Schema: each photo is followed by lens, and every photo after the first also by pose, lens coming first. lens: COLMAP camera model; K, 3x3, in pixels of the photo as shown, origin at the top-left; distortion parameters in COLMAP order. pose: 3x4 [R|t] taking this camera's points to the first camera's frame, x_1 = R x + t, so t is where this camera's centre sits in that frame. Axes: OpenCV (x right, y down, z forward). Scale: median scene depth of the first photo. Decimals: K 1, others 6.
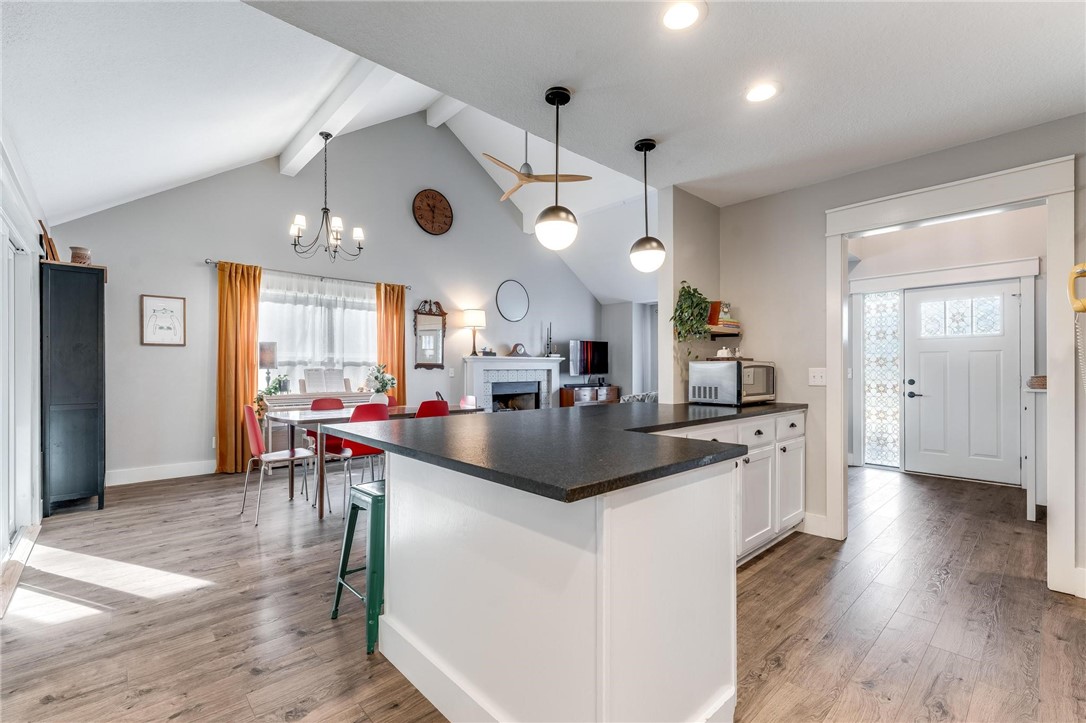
lens RADIAL K [[470.8, 0, 547.3], [0, 470.8, 368.7], [0, 0, 1]] dist [0.001993, 0.000483]
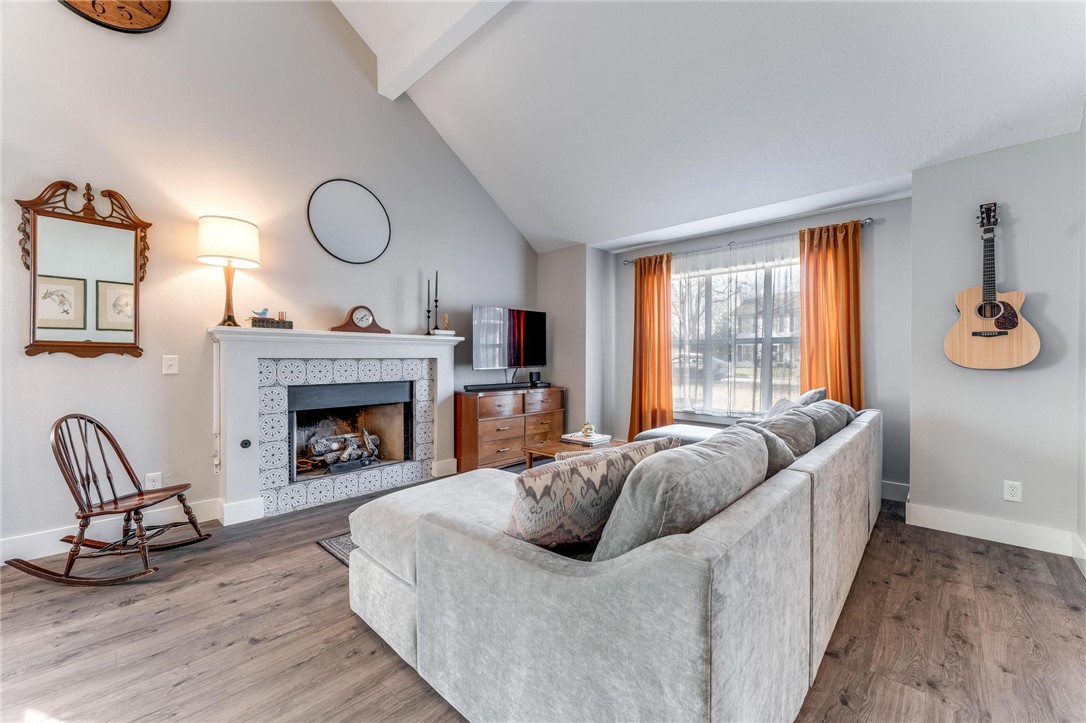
lens RADIAL K [[435.1, 0, 543.0], [0, 435.1, 361.5], [0, 0, 1]] dist [0.000708, 0.000412]
pose [[0.997187, 0.002580, 0.074908, 0.114411], [-0.003015, 0.999979, 0.005695, 0.002474], [-0.074891, -0.005905, 0.997174, 0.611159]]
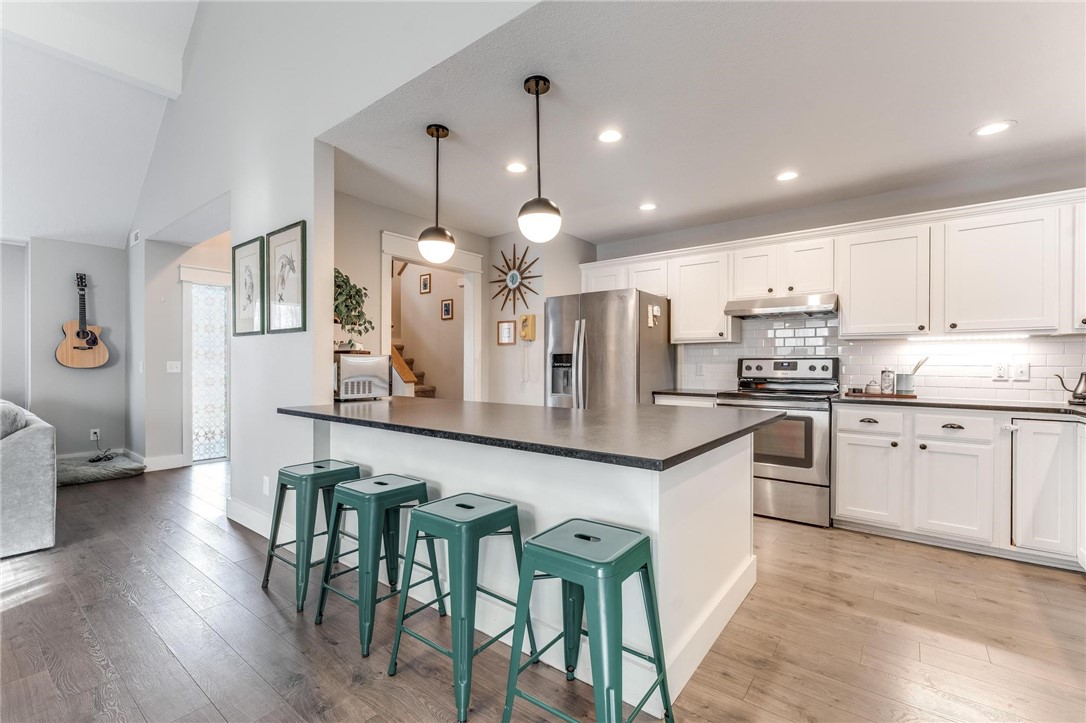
lens RADIAL K [[471.2, 0, 543.0], [0, 471.2, 361.5], [0, 0, 1]] dist [0.000932, -0.000211]
pose [[-0.163831, 0.002589, 0.986485, -0.310937], [-0.003111, 0.999990, -0.003141, 0.000133], [-0.986483, -0.003583, -0.163822, 0.375058]]
